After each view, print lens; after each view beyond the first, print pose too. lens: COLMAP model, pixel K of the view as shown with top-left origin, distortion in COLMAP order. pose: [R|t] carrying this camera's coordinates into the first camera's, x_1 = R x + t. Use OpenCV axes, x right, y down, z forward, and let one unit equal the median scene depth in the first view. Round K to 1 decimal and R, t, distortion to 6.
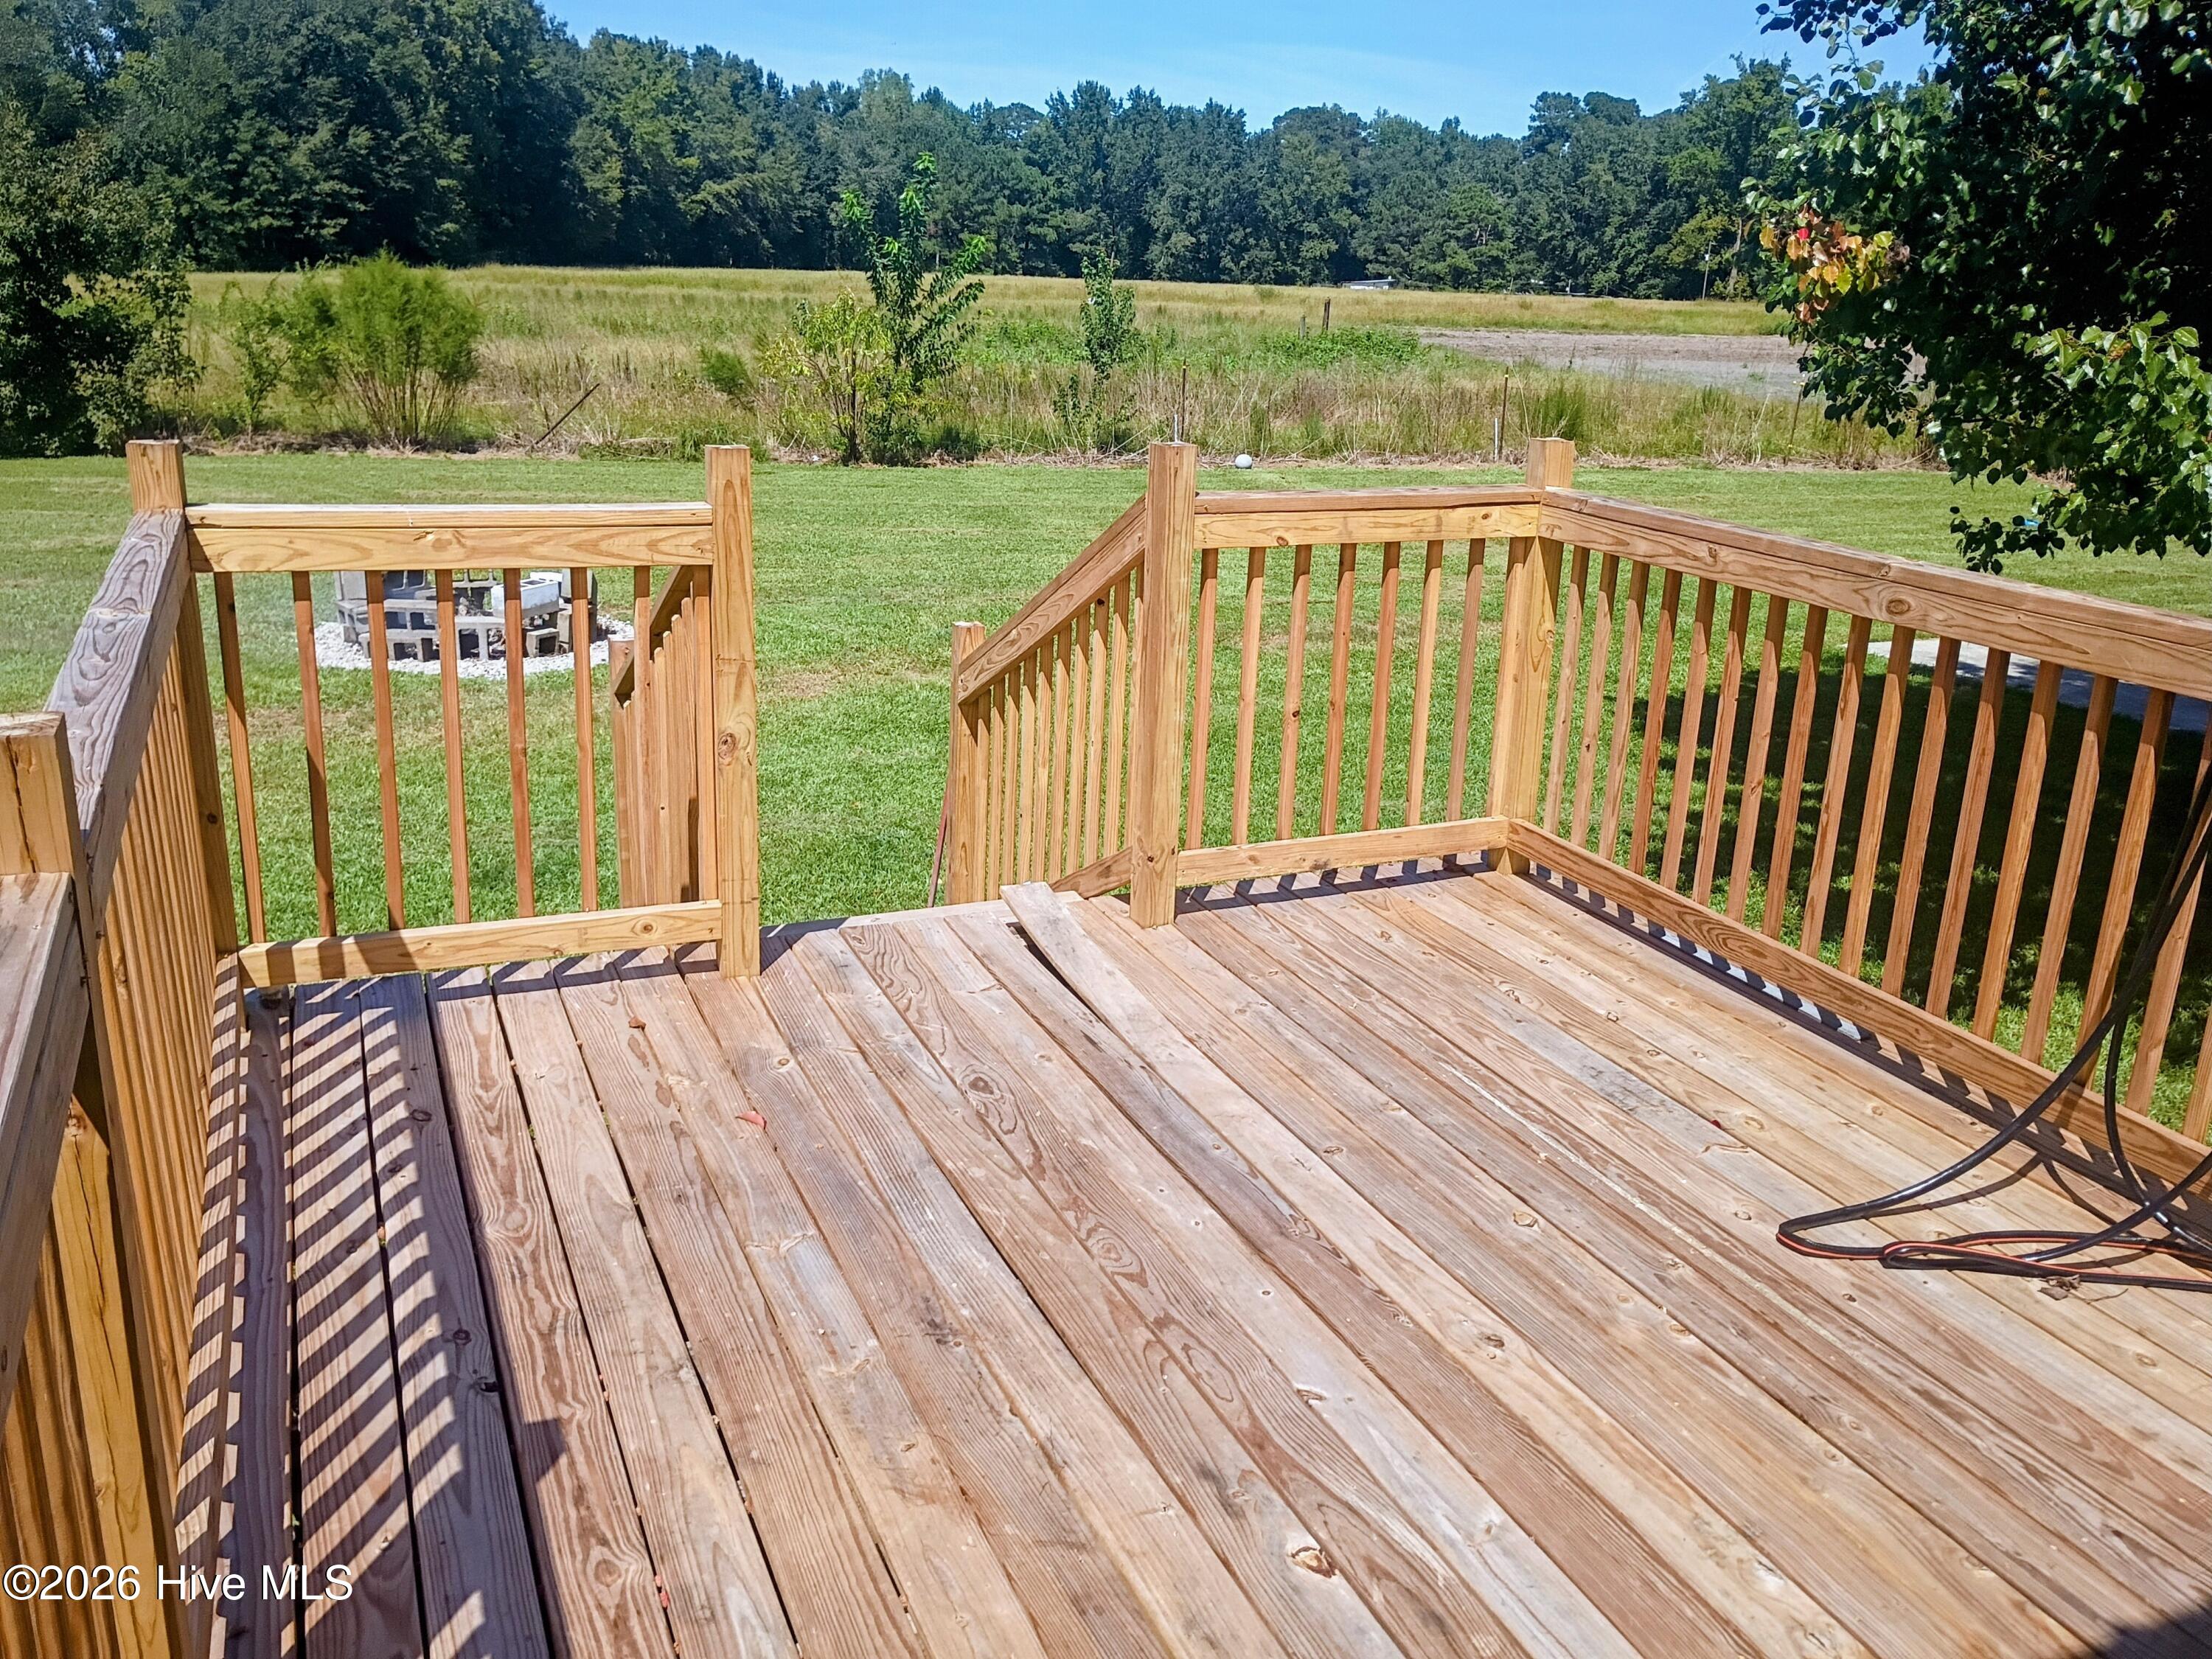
lens RADIAL K [[1817.1, 0, 1119.5], [0, 1817.1, 832.1], [0, 0, 1]] dist [0.041282, -0.058439]
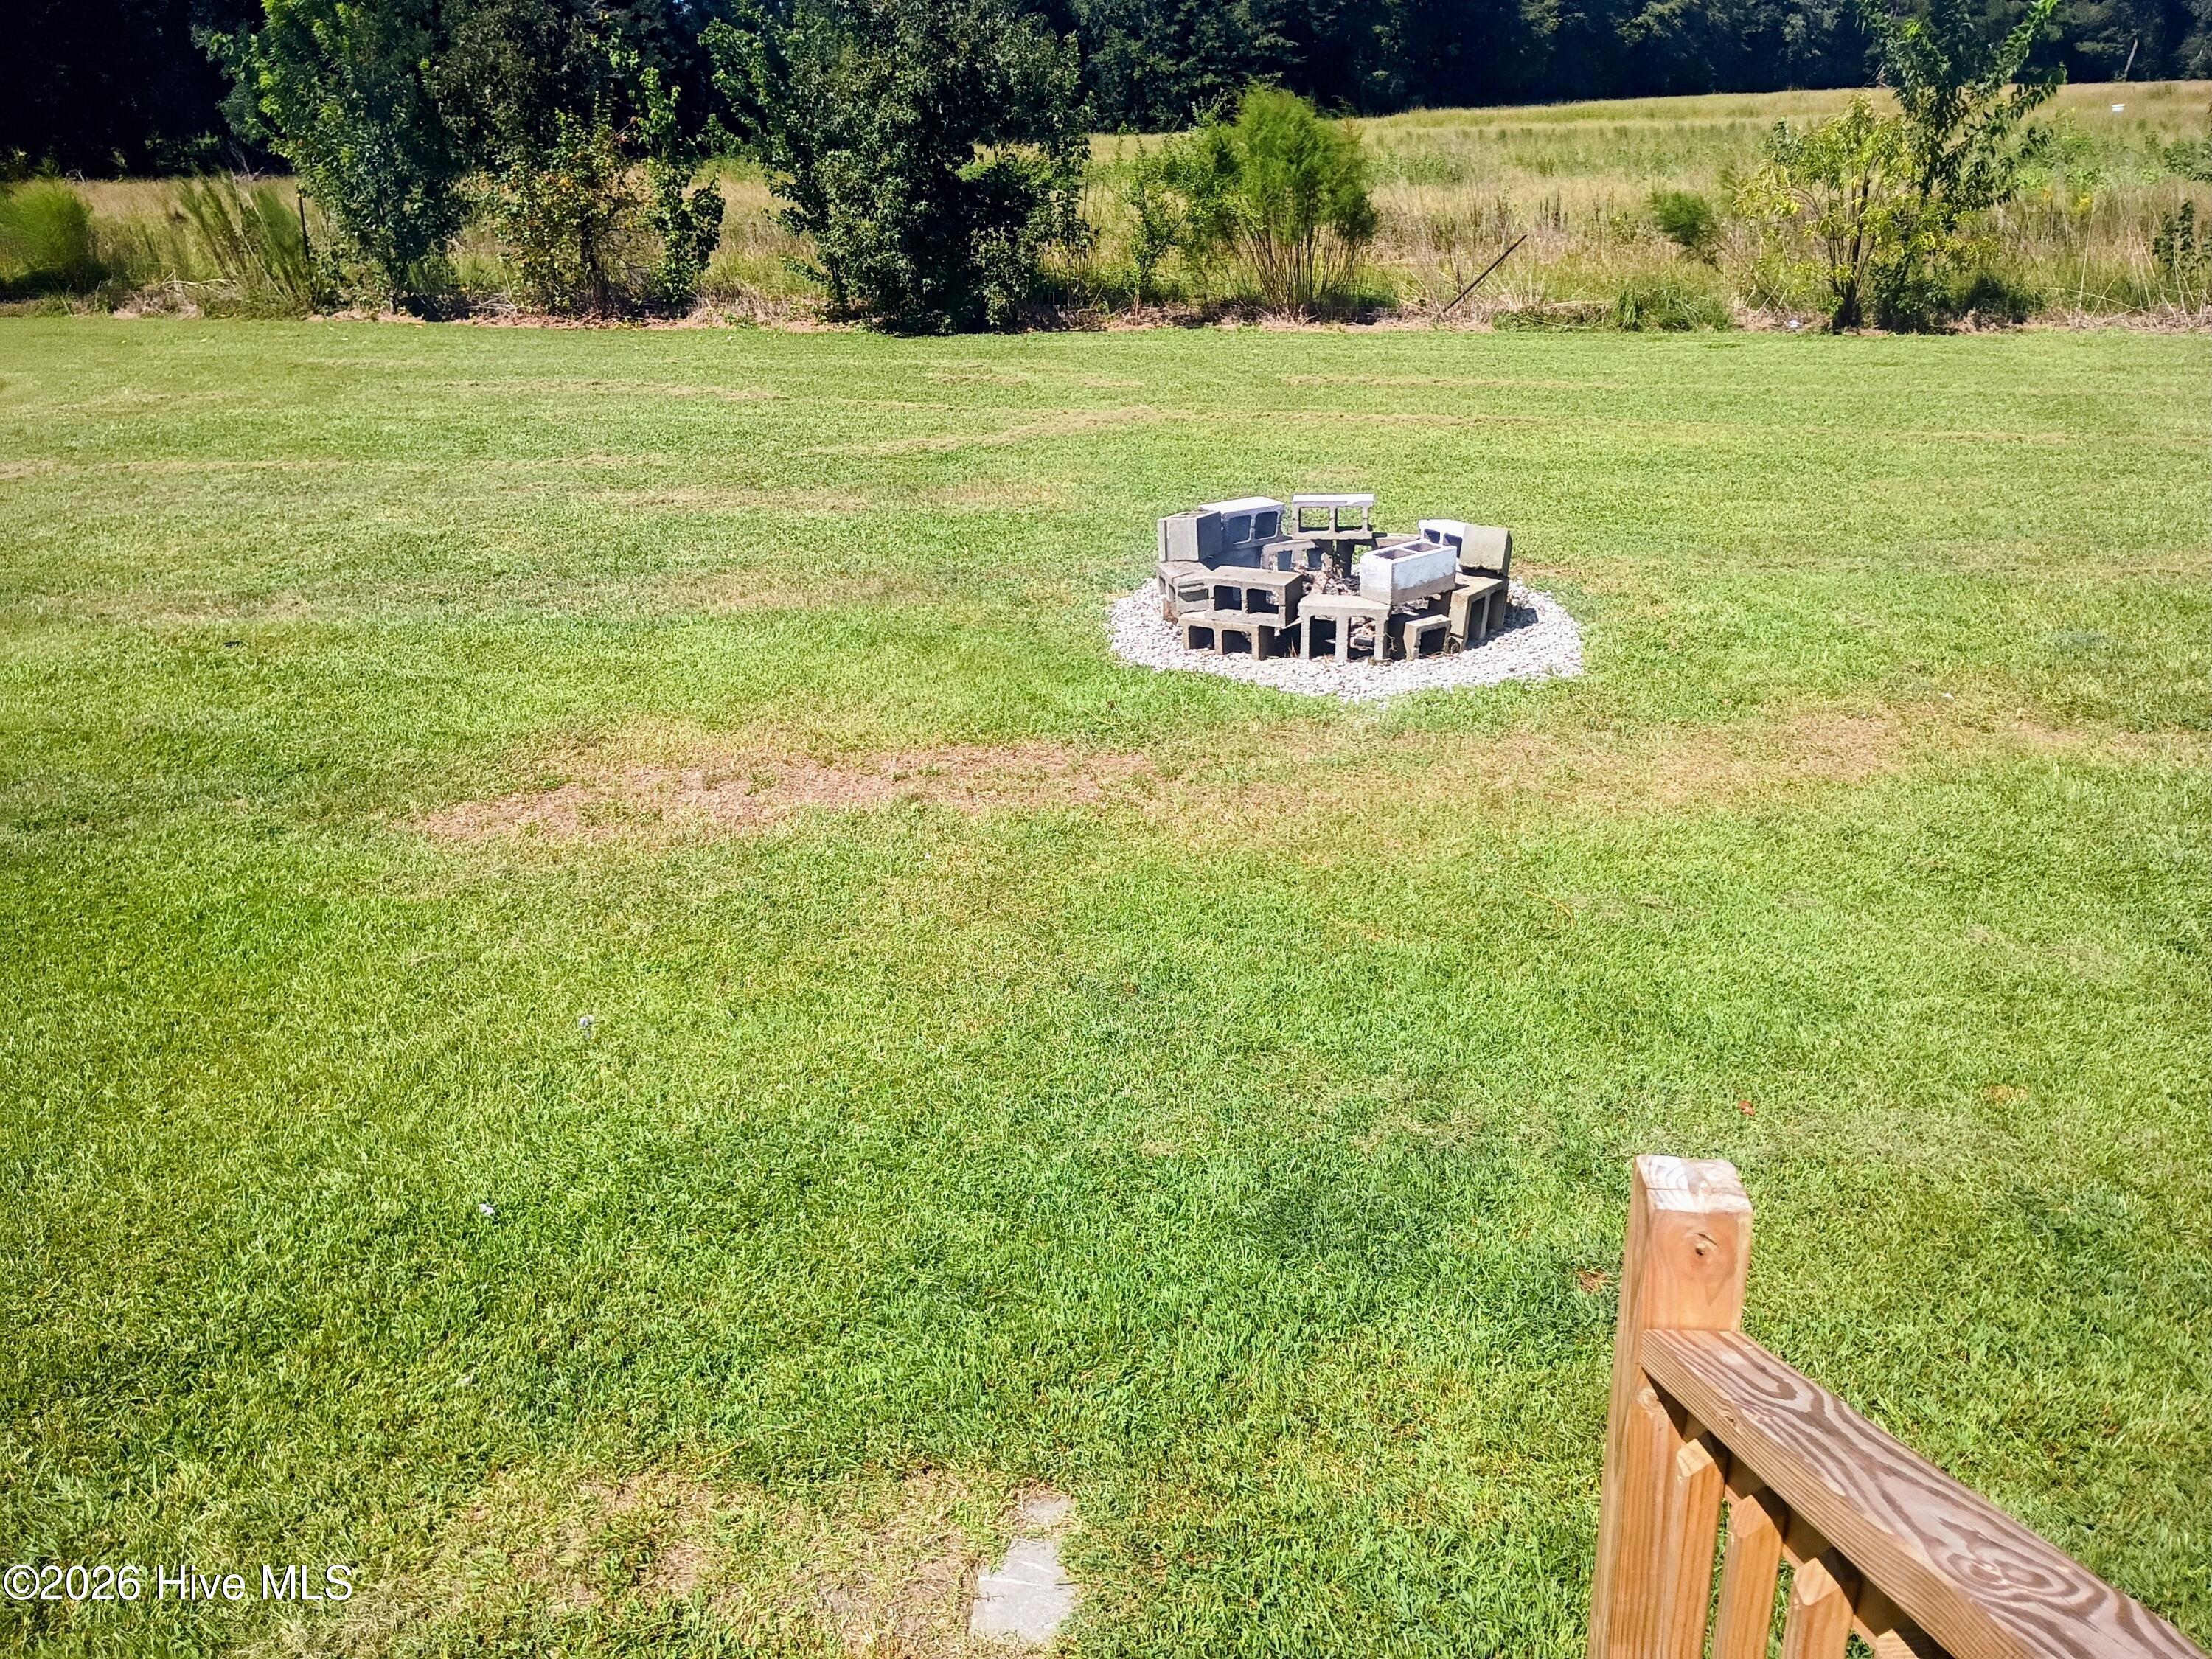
lens RADIAL K [[1817.1, 0, 1109.3], [0, 1817.1, 842.2], [0, 0, 1]] dist [0.041282, -0.058439]
pose [[0.889078, 0.117340, -0.442461, -0.058110], [-0.080055, 0.991548, 0.102095, -0.045120], [0.450701, -0.055349, 0.890957, 0.175349]]
